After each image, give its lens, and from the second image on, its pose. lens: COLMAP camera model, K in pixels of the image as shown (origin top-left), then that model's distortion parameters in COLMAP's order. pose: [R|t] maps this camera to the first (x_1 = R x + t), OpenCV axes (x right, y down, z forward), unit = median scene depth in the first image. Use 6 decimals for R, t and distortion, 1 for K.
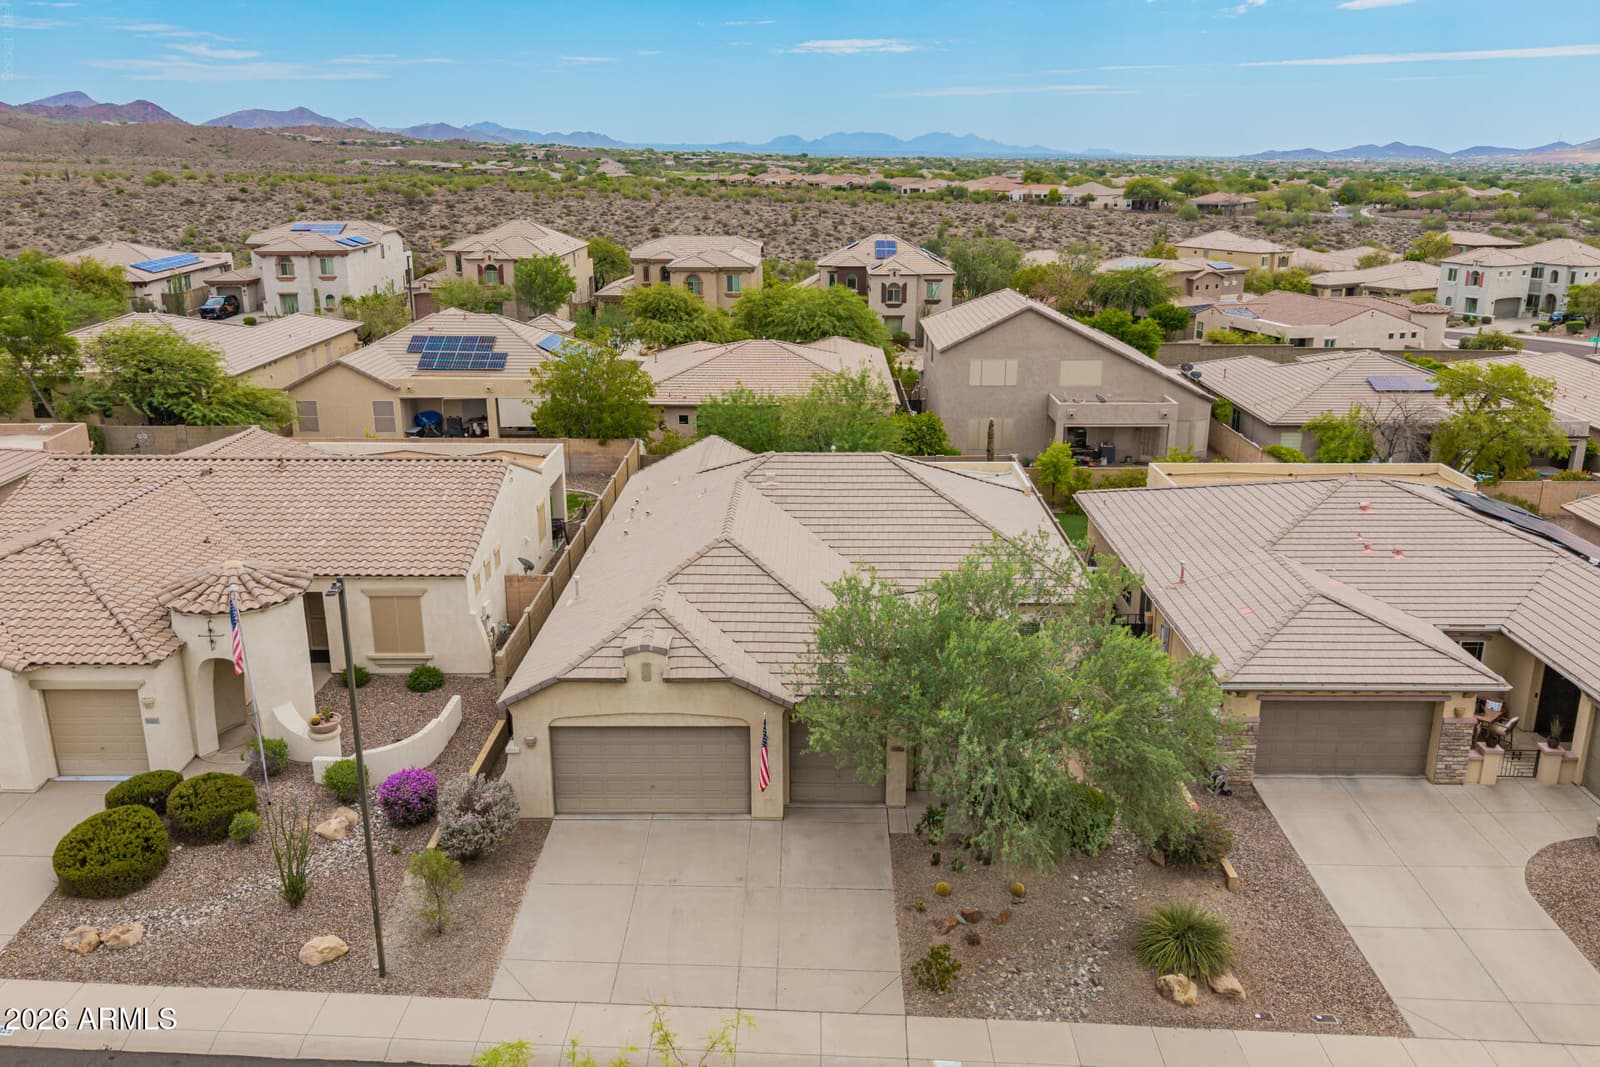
lens RADIAL K [[1265.4, 0, 800.0], [0, 1265.4, 533.5], [0, 0, 1]] dist [0.049670, -0.077573]
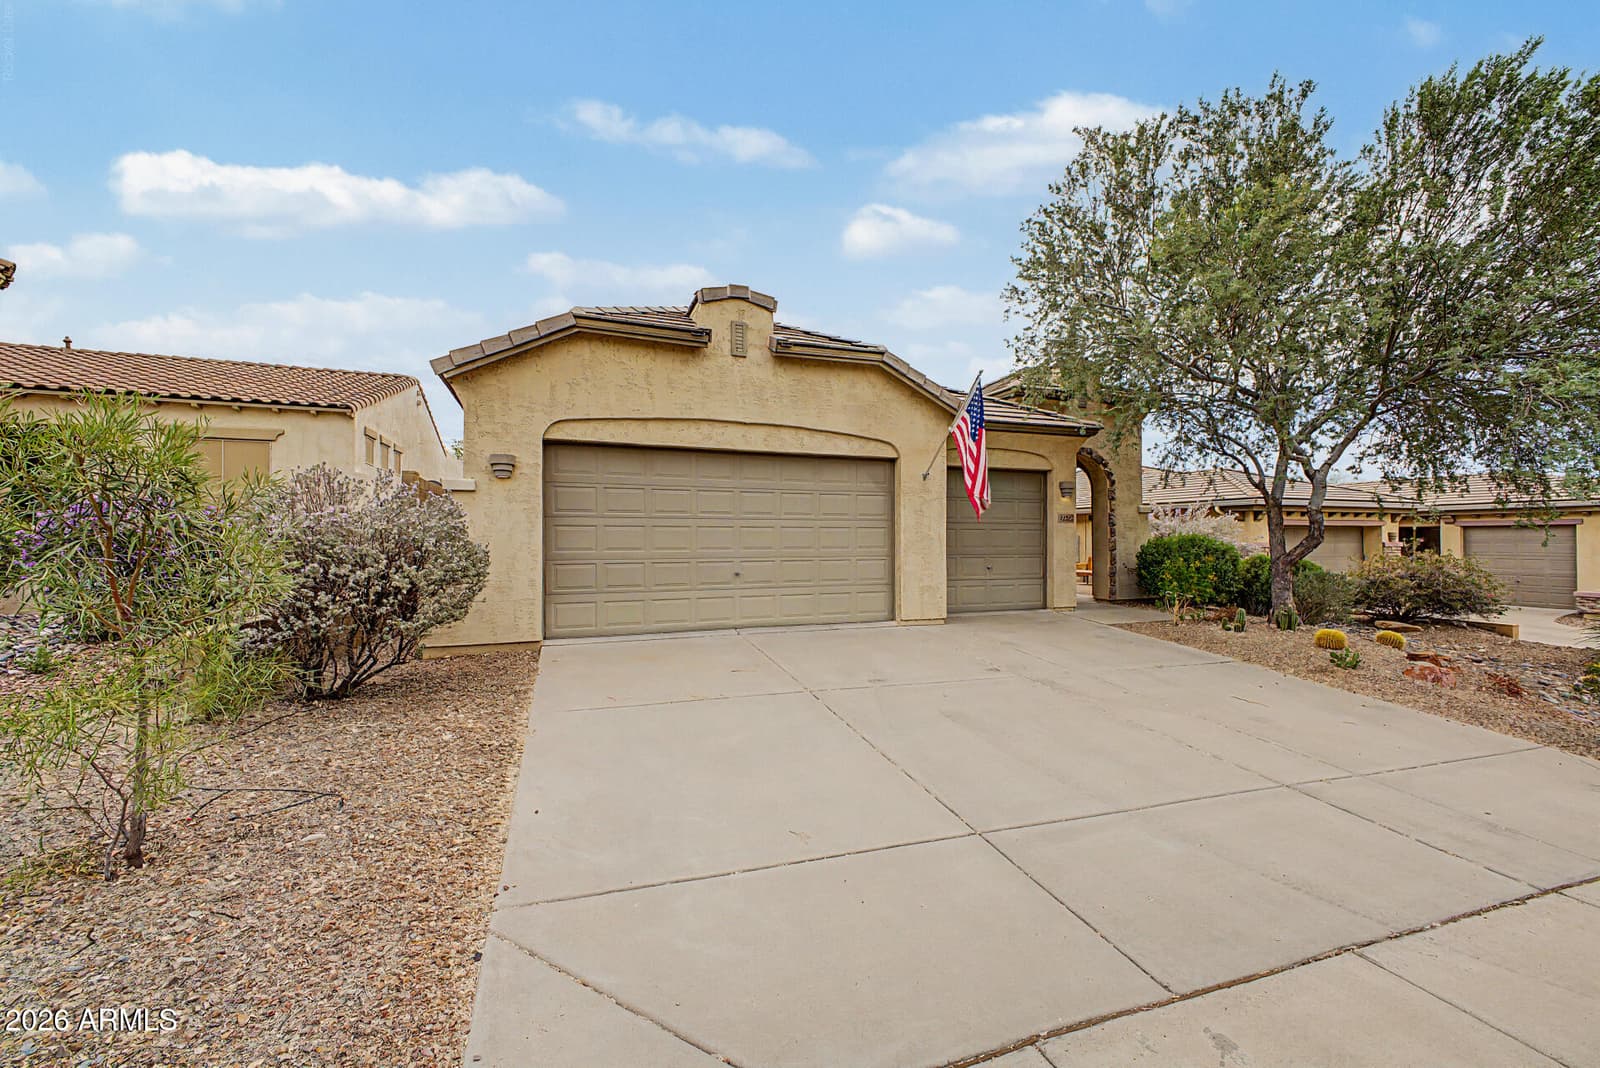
lens RADIAL K [[633.7, 0, 800.0], [0, 633.7, 534.0], [0, 0, 1]] dist [0.001021, 0.000017]
pose [[0.932944, 0.005612, 0.359978, -0.083602], [0.099098, 0.957252, -0.271751, 0.115090], [-0.346115, 0.289201, 0.892506, 0.326228]]
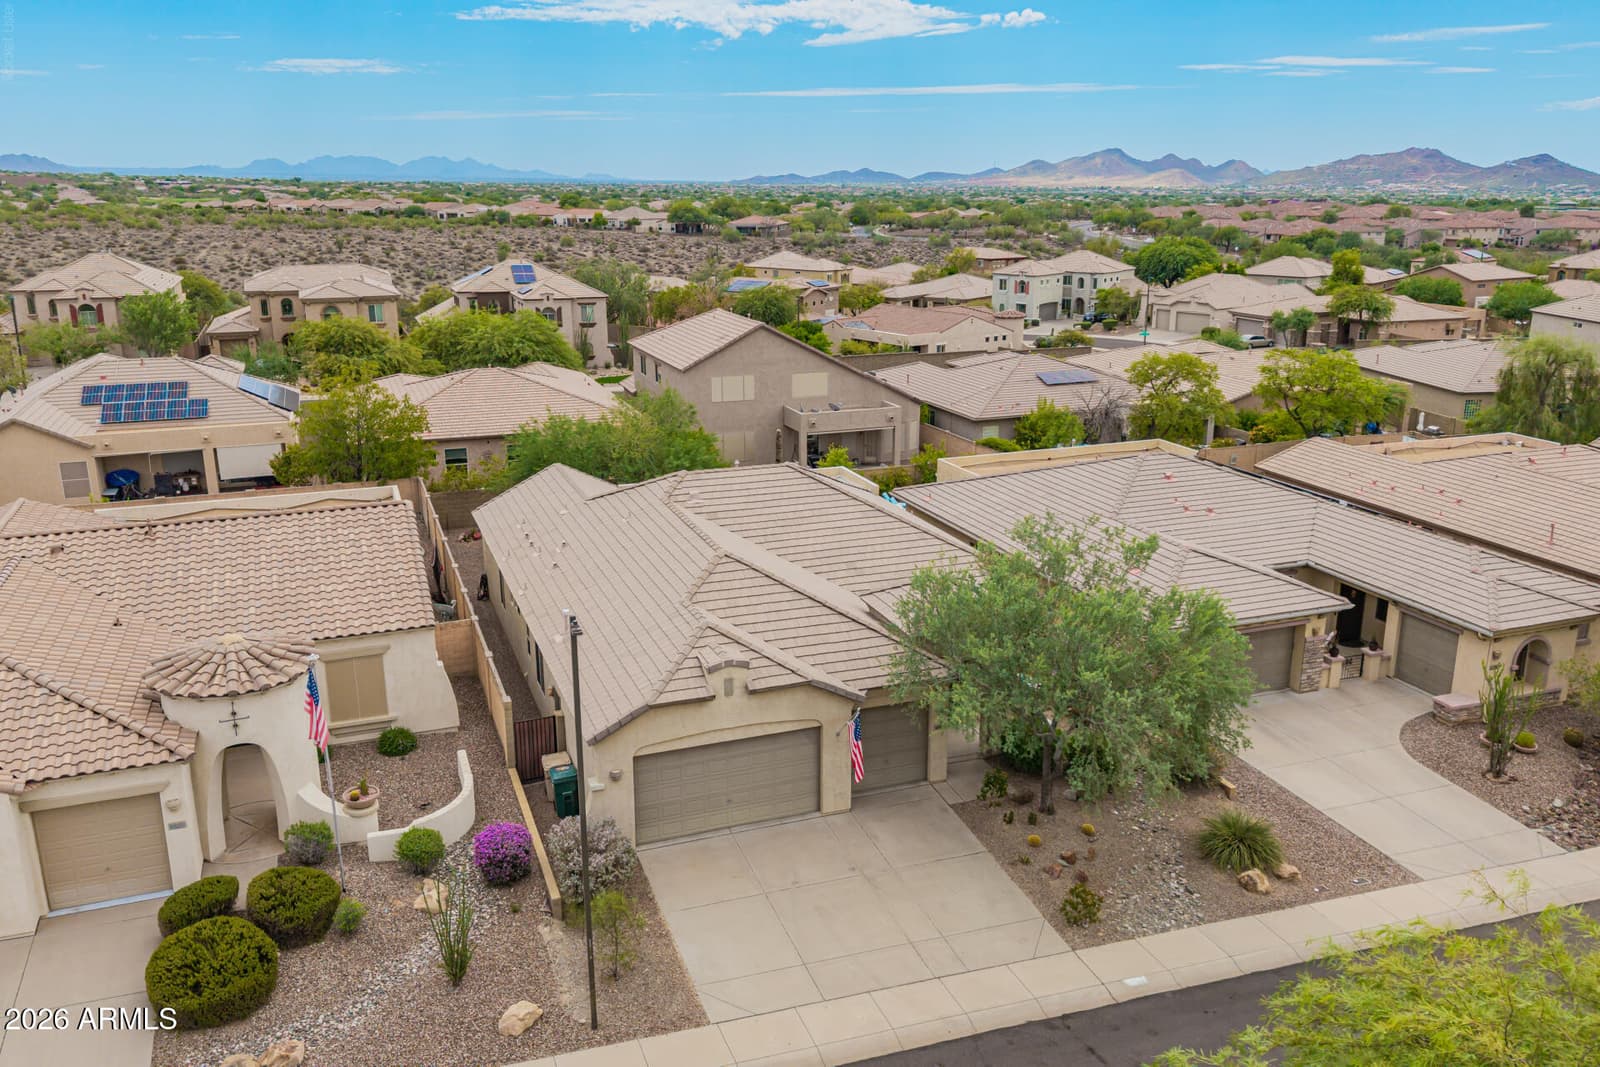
lens RADIAL K [[1265.4, 0, 800.0], [0, 1265.4, 533.5], [0, 0, 1]] dist [0.049670, -0.077573]
pose [[0.931500, -0.100023, 0.349719, -0.174983], [0.106266, 0.994337, 0.001342, -0.003677], [-0.347873, 0.035913, 0.936854, 0.010248]]
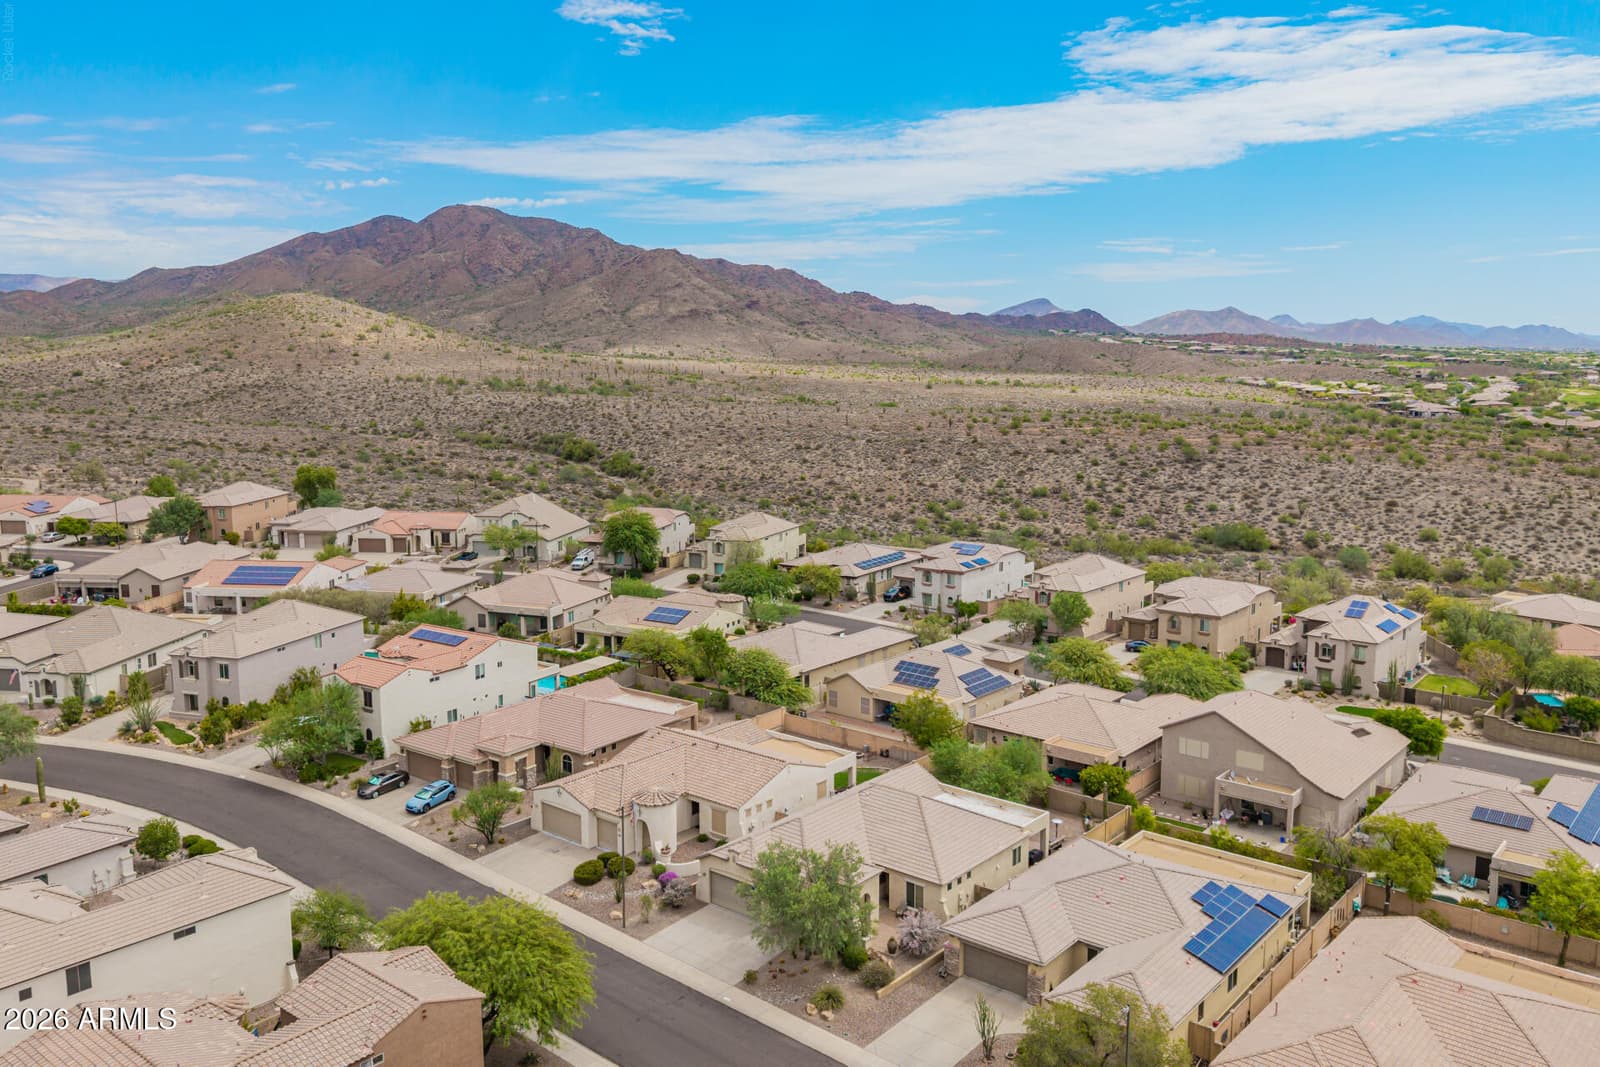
lens RADIAL K [[1262.5, 0, 800.0], [0, 1262.5, 533.5], [0, 0, 1]] dist [0.060119, -0.089935]
pose [[0.777141, 0.091136, -0.622692, 0.731928], [-0.179742, 0.980387, -0.080837, -0.174616], [0.603112, 0.174746, 0.778280, -0.544534]]
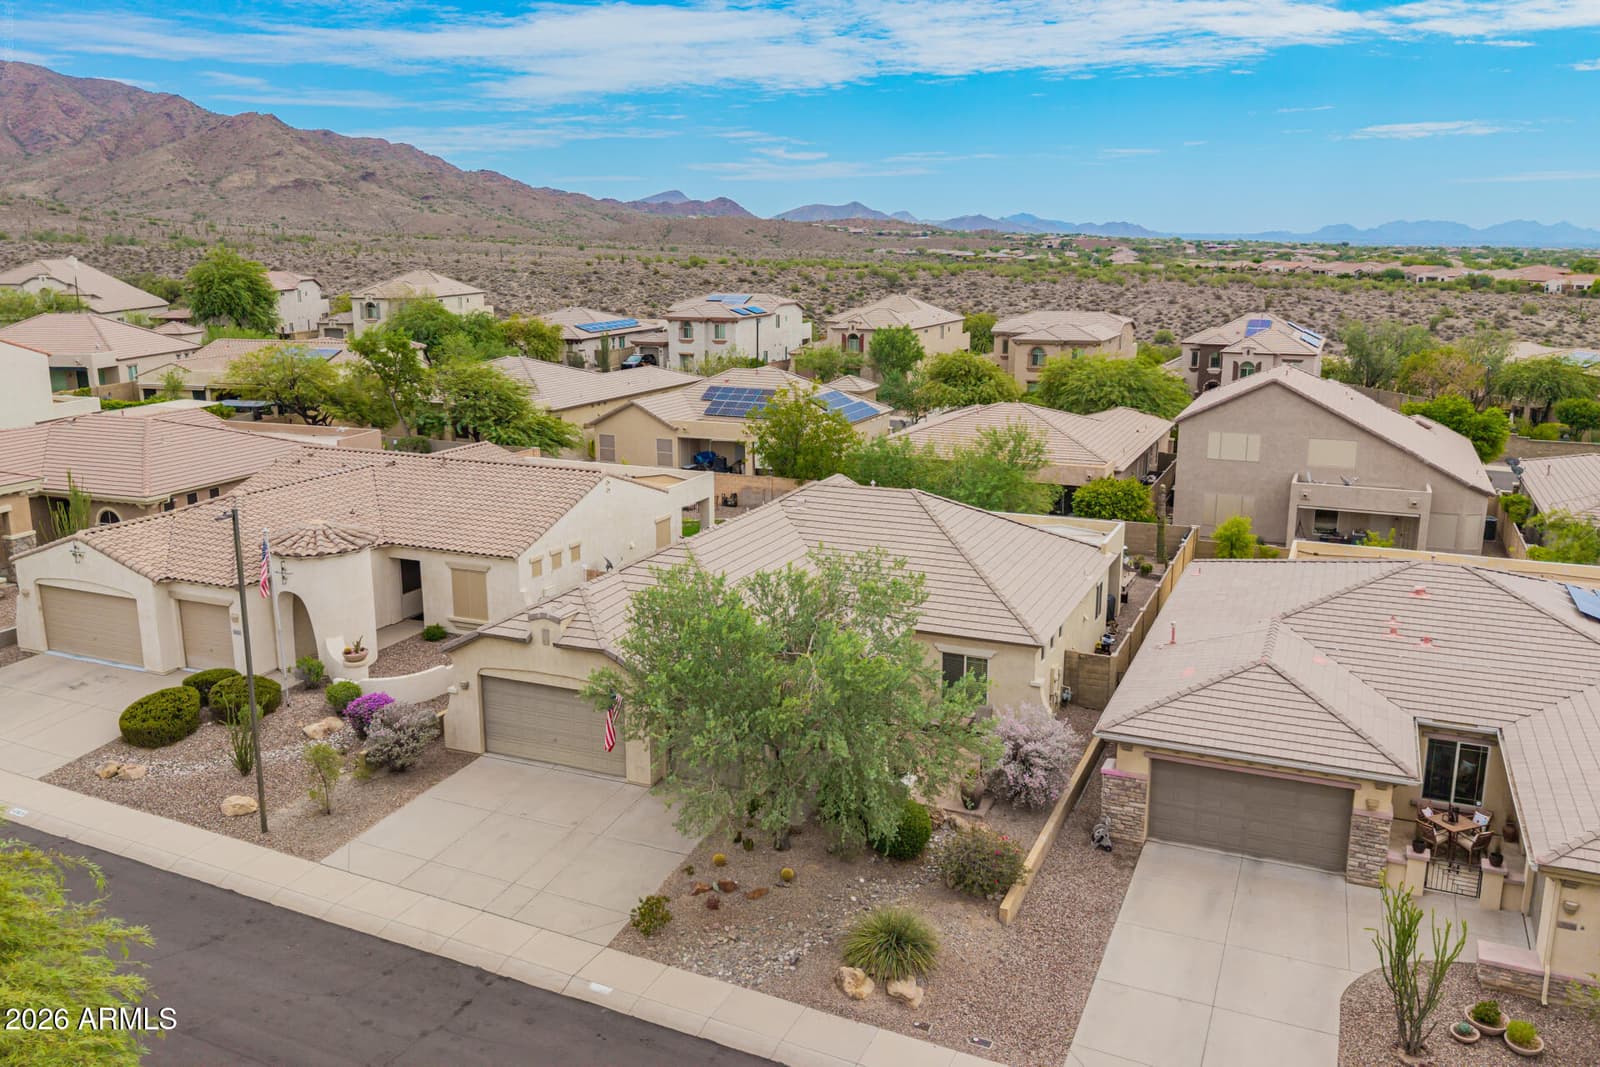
lens RADIAL K [[1265.4, 0, 800.0], [0, 1265.4, 533.5], [0, 0, 1]] dist [0.049670, -0.077573]
pose [[0.921460, 0.088654, -0.378222, 0.224846], [-0.113411, 0.992589, -0.043643, 0.016735], [0.371550, 0.083110, 0.924686, -0.000863]]
